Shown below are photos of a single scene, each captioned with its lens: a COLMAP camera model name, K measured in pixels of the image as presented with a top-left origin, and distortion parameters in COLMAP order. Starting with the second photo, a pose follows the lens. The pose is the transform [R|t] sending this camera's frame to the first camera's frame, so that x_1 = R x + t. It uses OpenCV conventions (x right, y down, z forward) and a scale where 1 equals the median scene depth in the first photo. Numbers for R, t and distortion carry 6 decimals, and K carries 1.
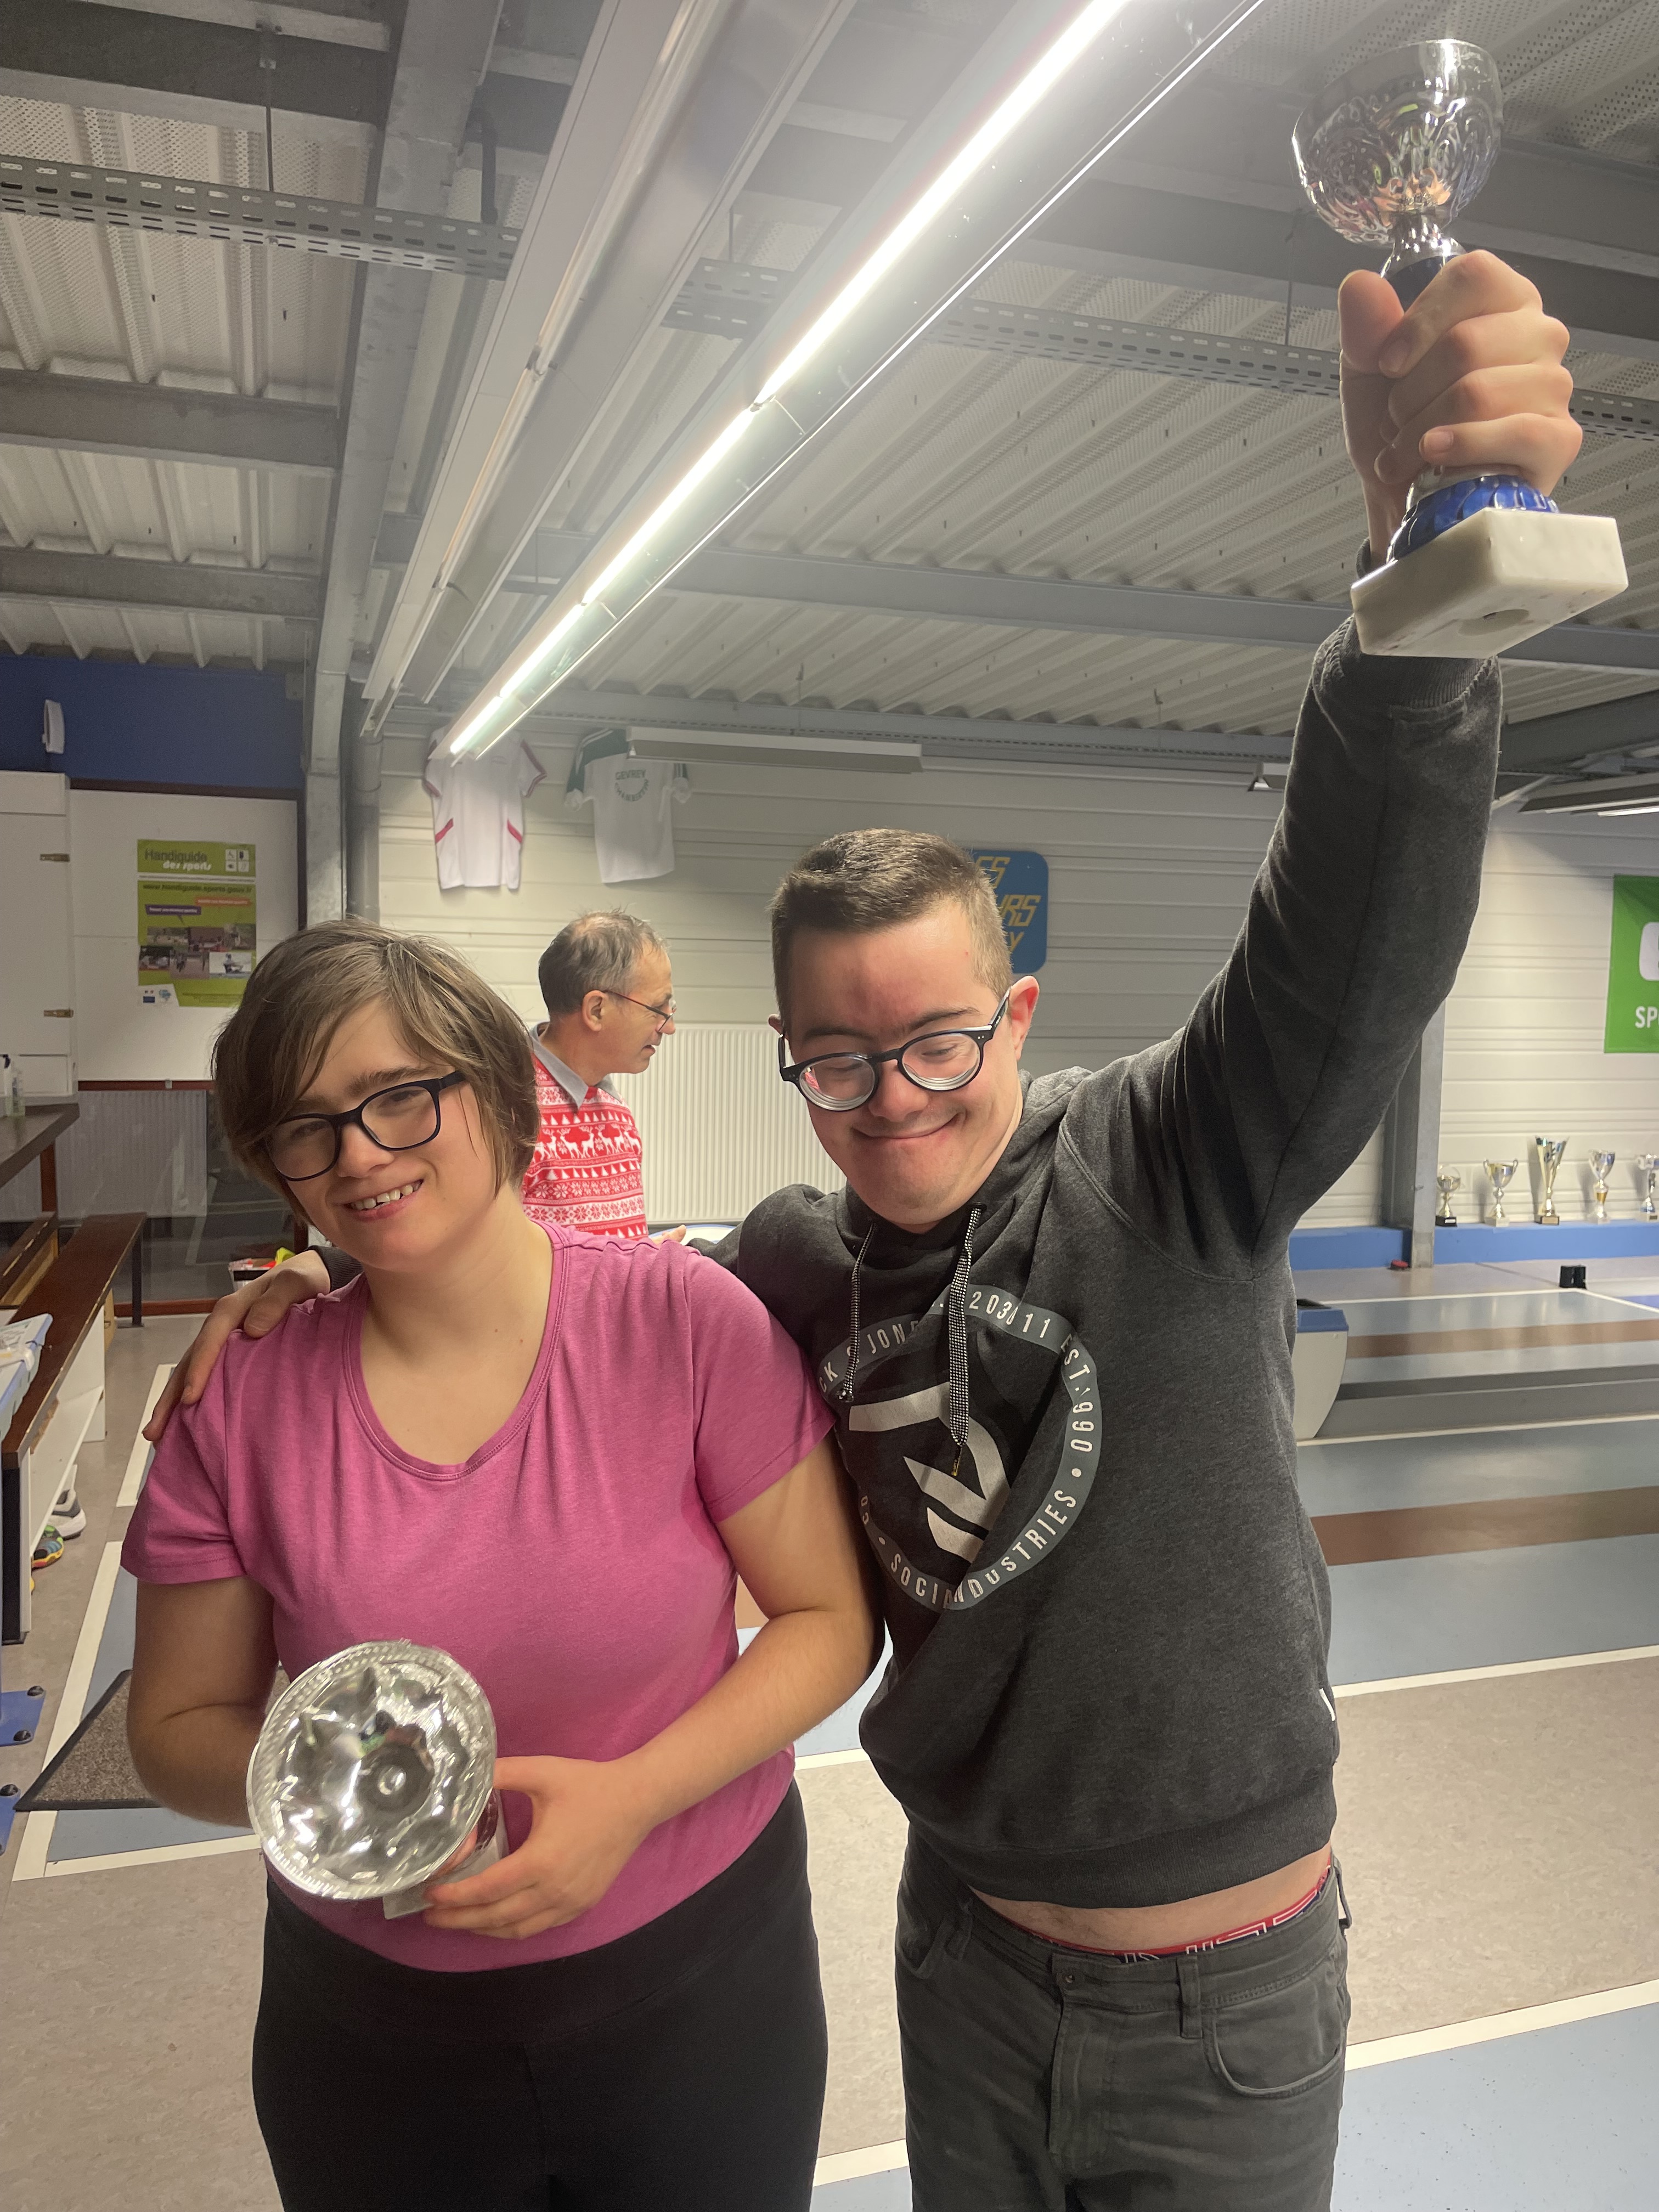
lens RADIAL K [[1719.6, 0, 831.3], [0, 1719.6, 1108.3], [0, 0, 1]] dist [-0.014847, -0.019548]
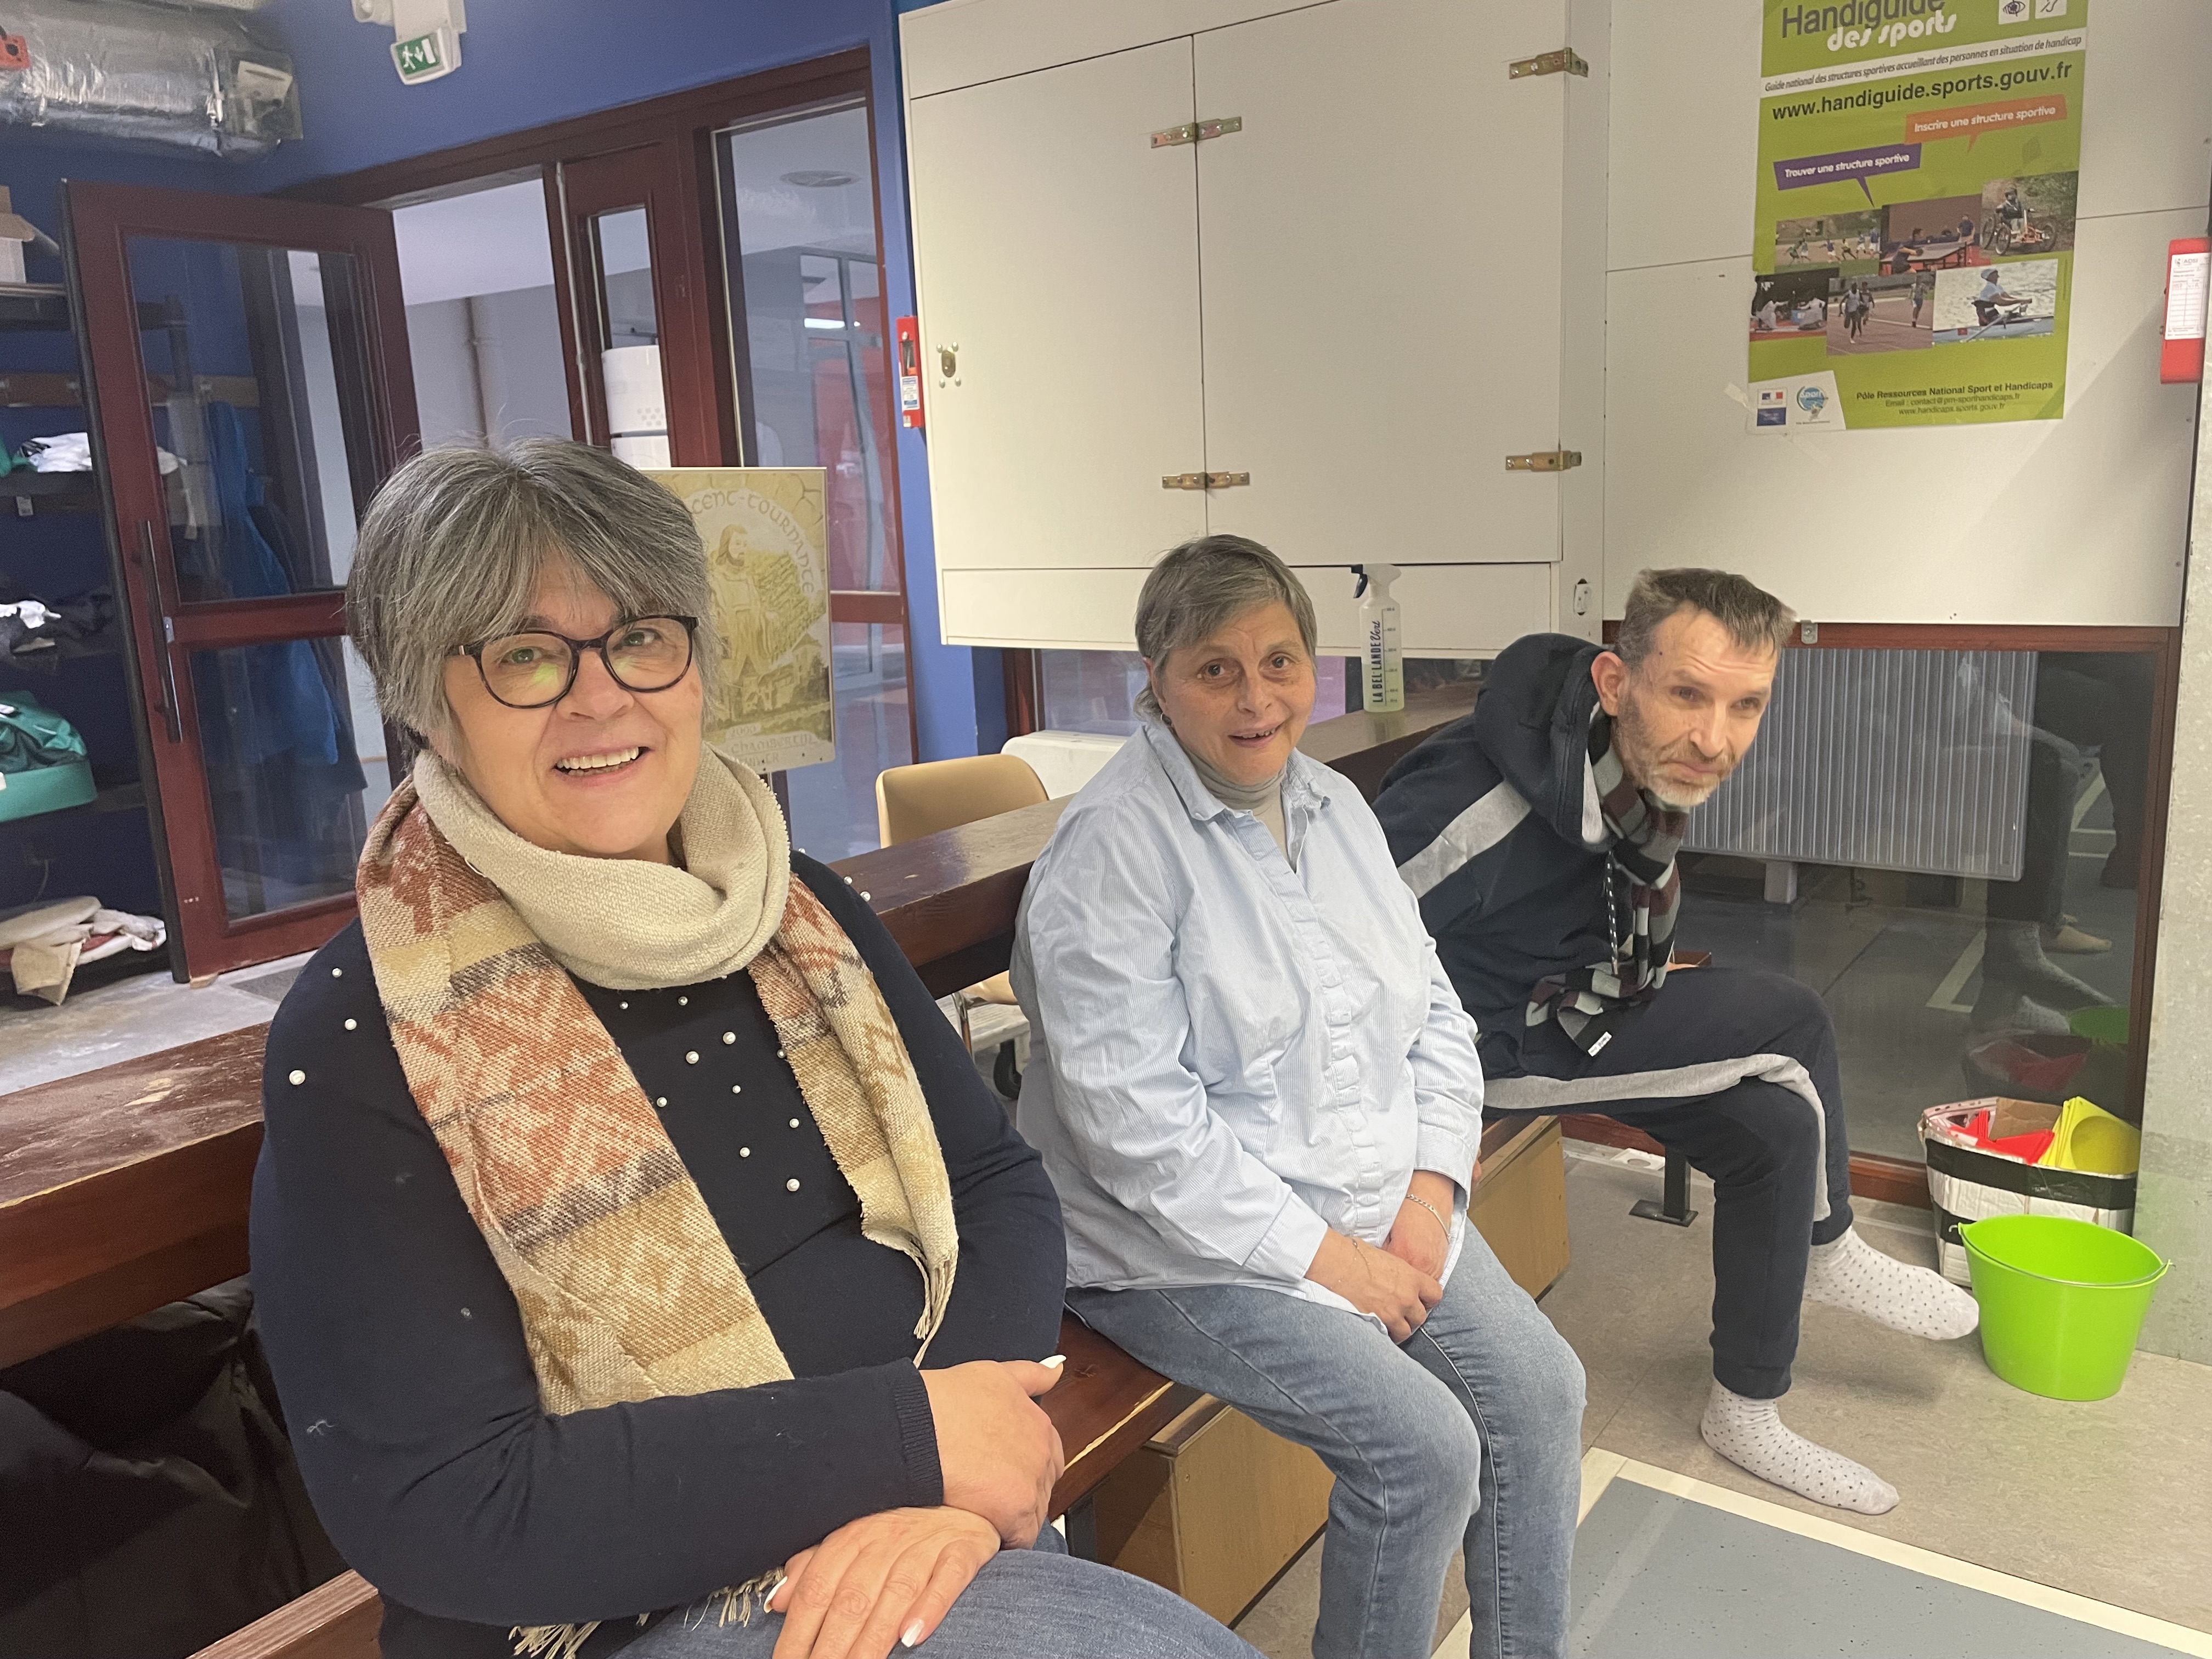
lens RADIAL K [[1719.6, 0, 1110.4], [0, 1719.6, 835.8], [0, 0, 1]] dist [-0.014847, -0.019548]
pose [[0.588496, 0.123519, -0.799009, -0.165043], [-0.001641, 0.988441, 0.151595, -0.028259], [0.808499, -0.087901, 0.581896, 0.644142]]
